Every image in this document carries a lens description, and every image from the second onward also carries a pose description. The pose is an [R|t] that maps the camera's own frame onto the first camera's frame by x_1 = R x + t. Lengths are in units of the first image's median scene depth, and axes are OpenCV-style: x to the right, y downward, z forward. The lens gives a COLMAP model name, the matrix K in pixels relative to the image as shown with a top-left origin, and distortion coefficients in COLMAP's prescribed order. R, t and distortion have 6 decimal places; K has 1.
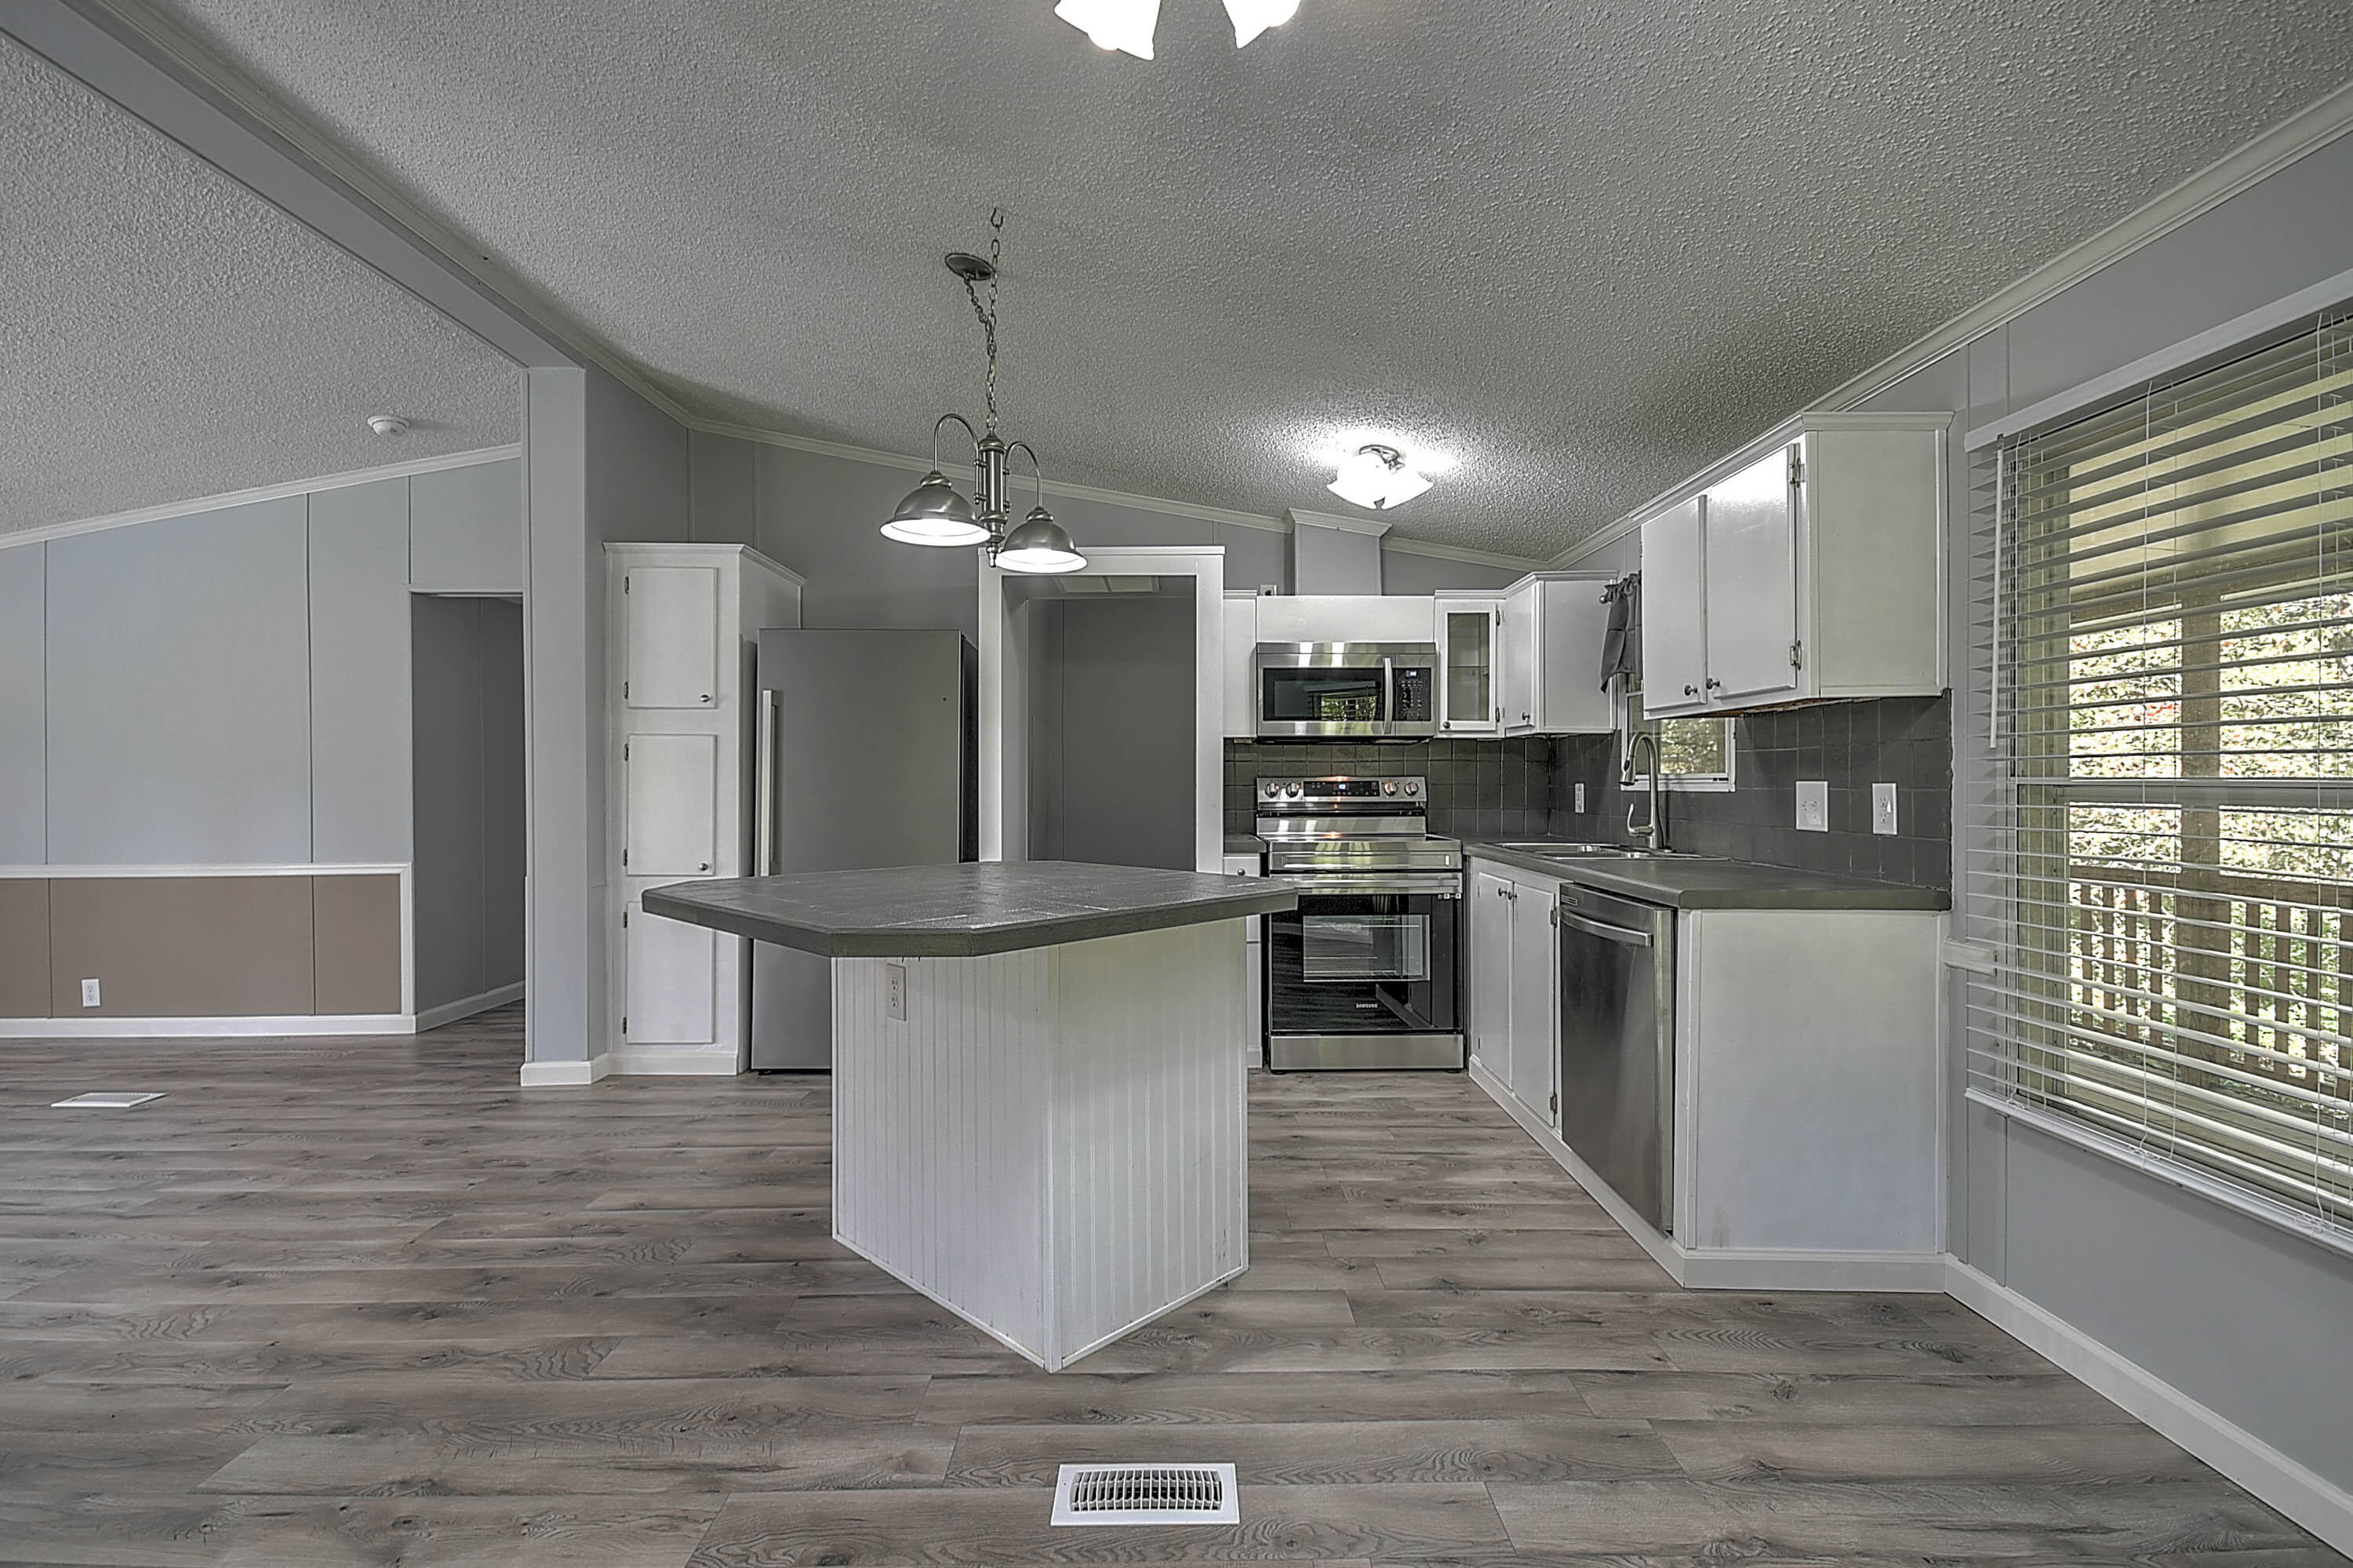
lens RADIAL K [[1039.3, 0, 1200.7], [0, 1039.3, 785.4], [0, 0, 1]] dist [0.016925, -0.008137]
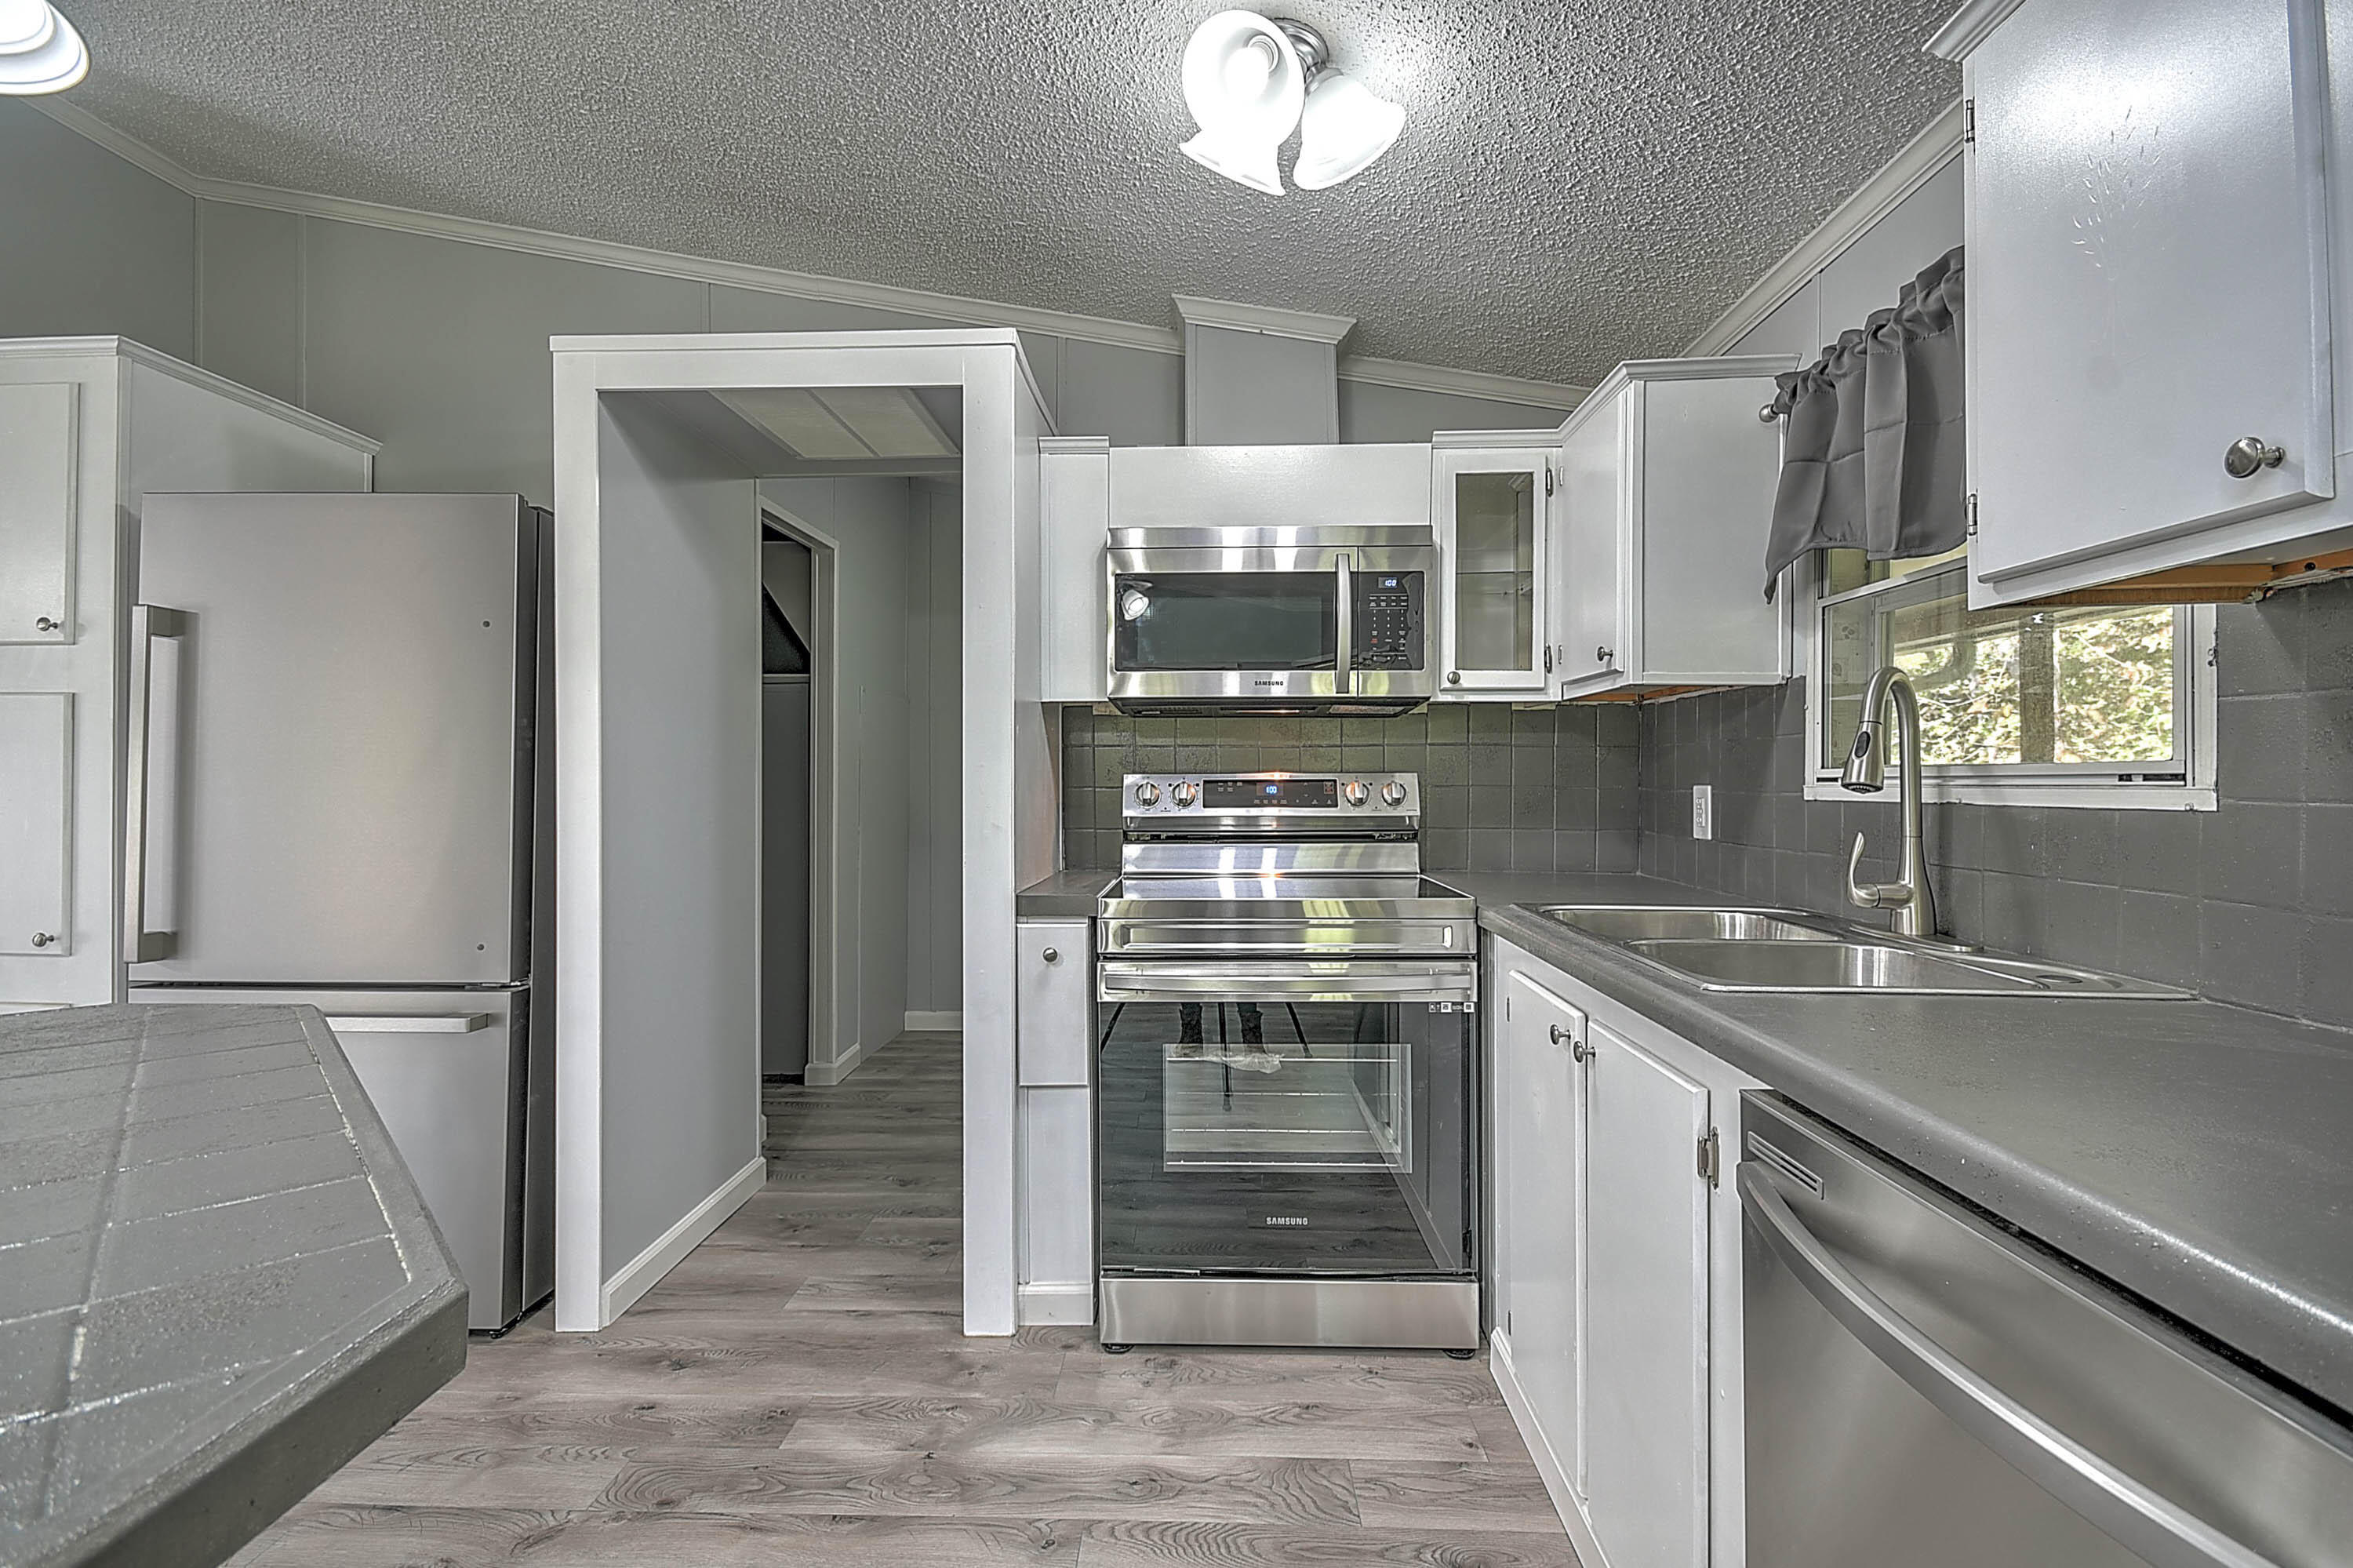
lens RADIAL K [[1039.3, 0, 1199.1], [0, 1039.3, 783.2], [0, 0, 1]] dist [0.016925, -0.008137]
pose [[0.999114, 0.001211, -0.042058, 0.160786], [-0.001218, 0.999999, -0.000147, -0.003233], [0.042057, 0.000199, 0.999115, 0.572247]]
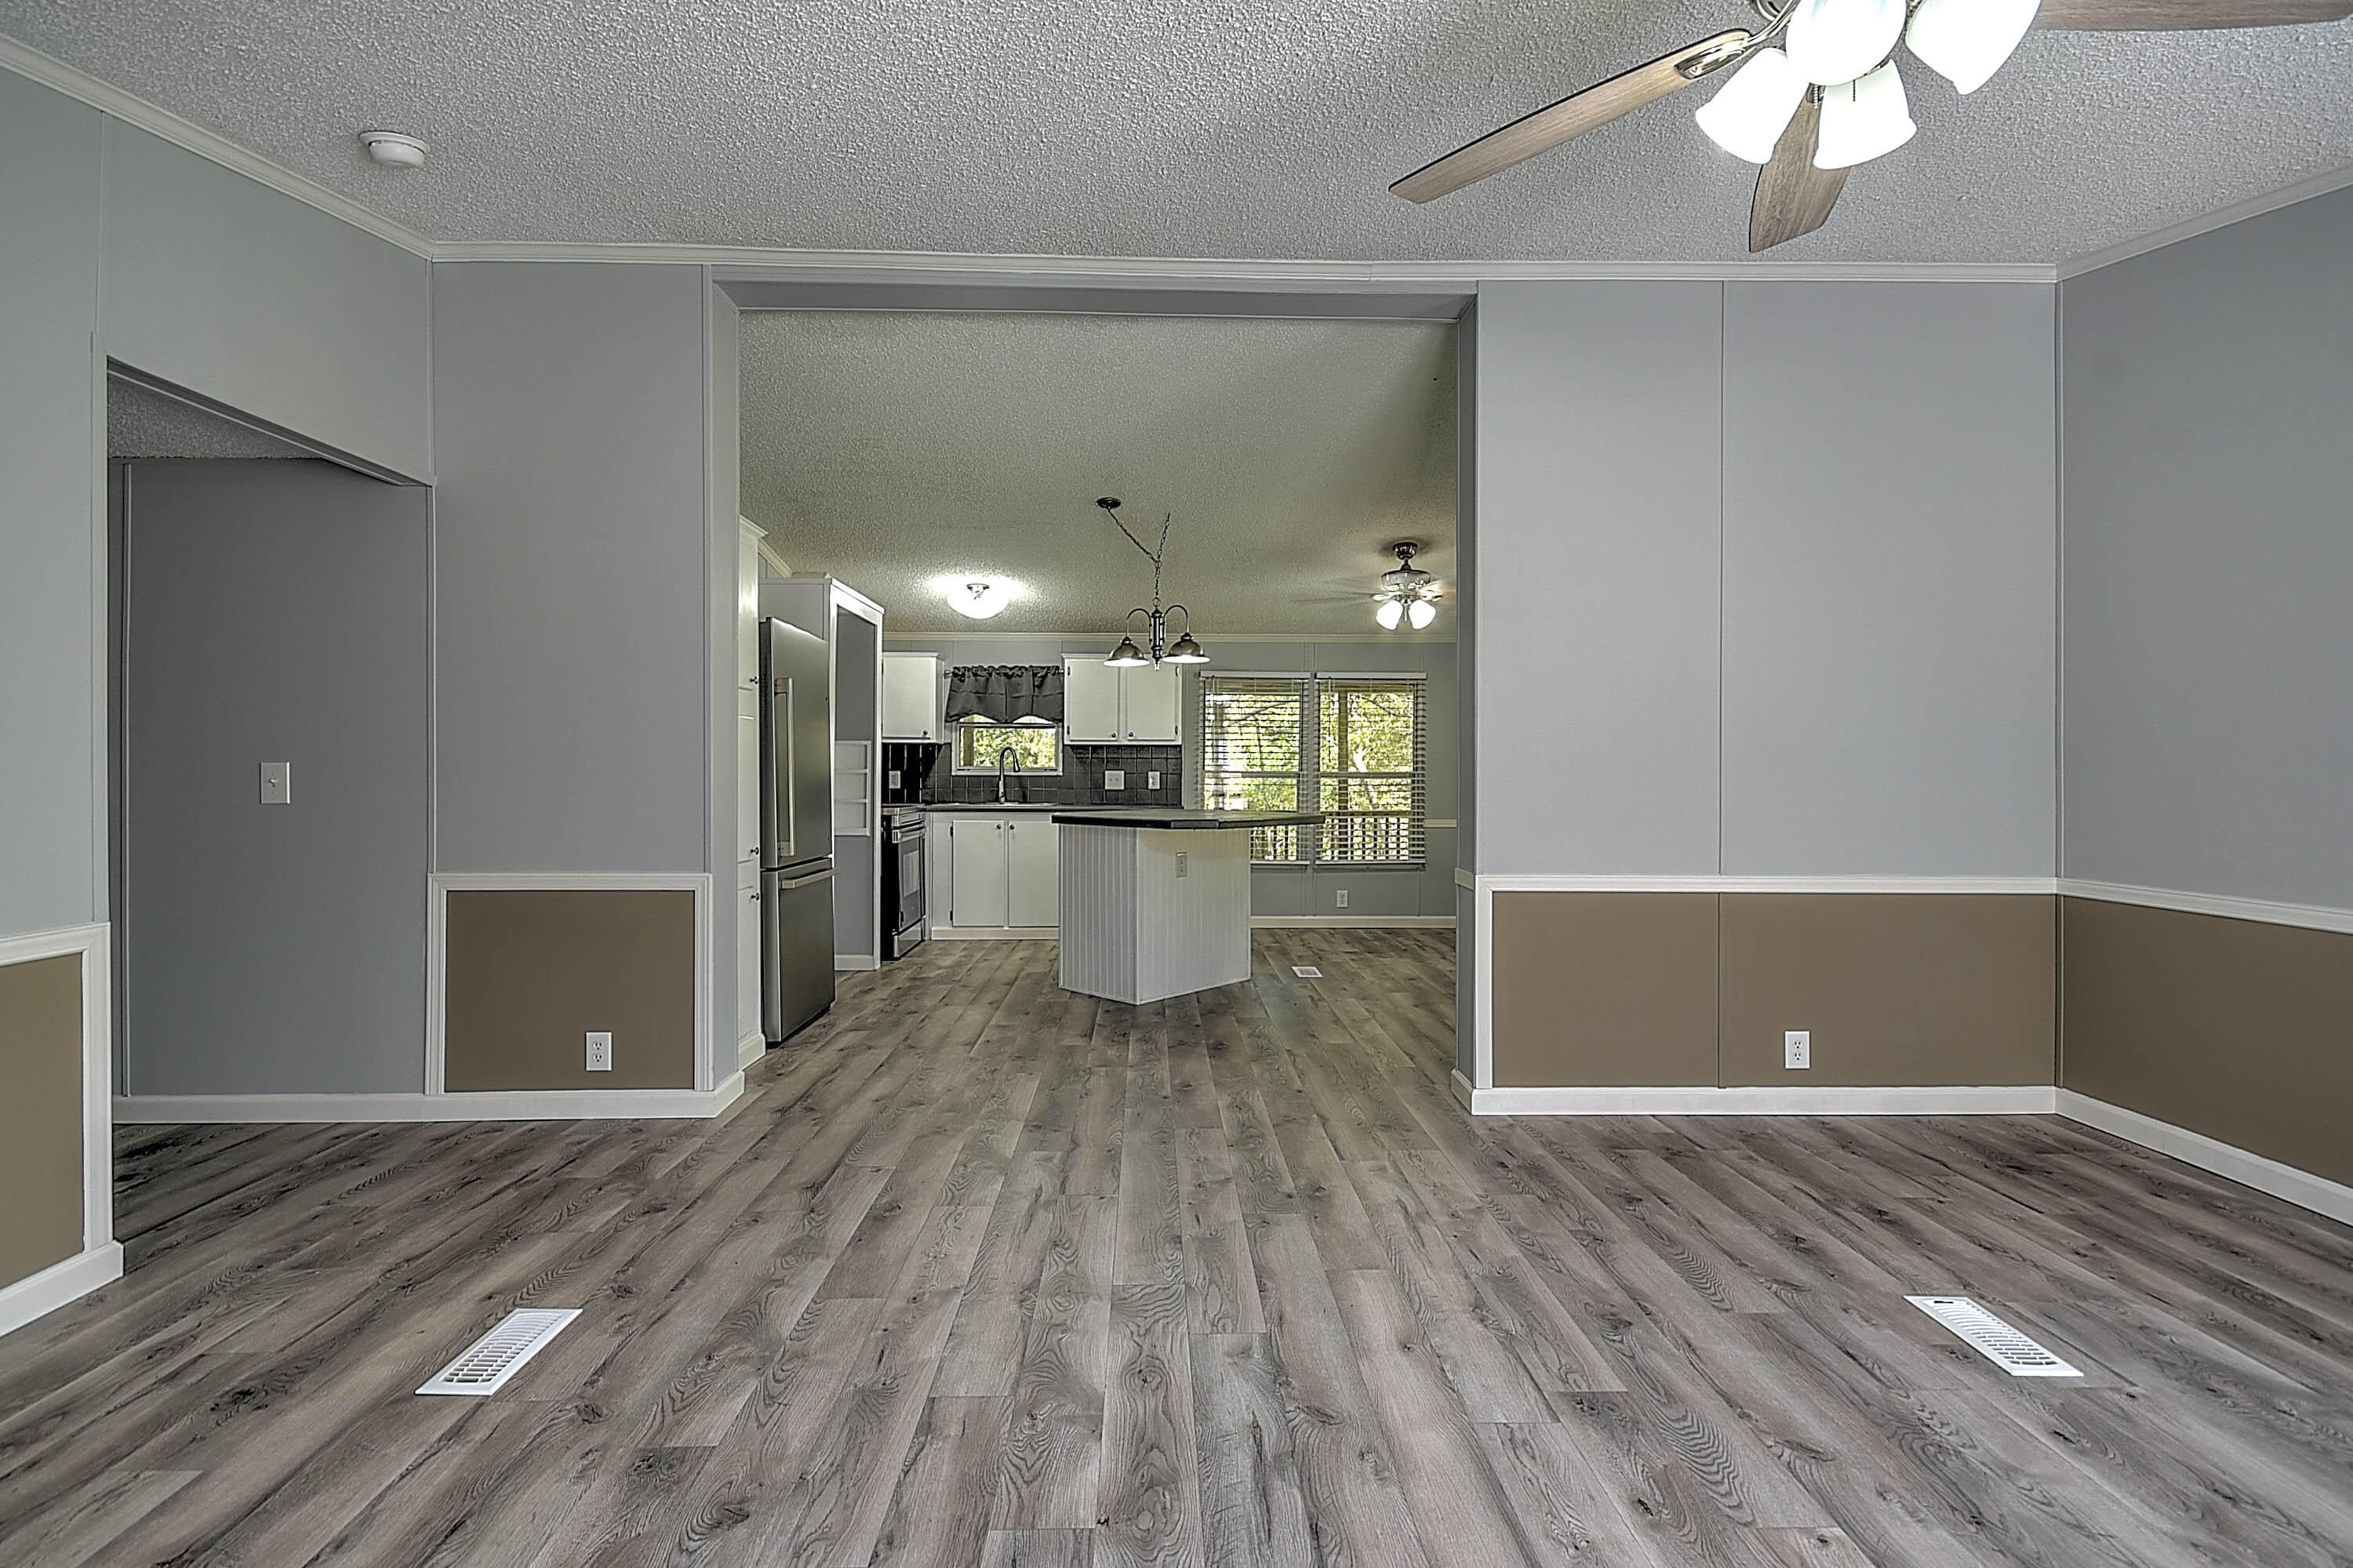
lens RADIAL K [[1039.3, 0, 1159.9], [0, 1039.3, 781.4], [0, 0, 1]] dist [0.016925, -0.008137]
pose [[-0.005394, -0.002764, 0.999982, -1.713766], [0.002379, 0.999993, 0.002777, 0.012941], [-0.999983, 0.002394, -0.005387, 0.728854]]
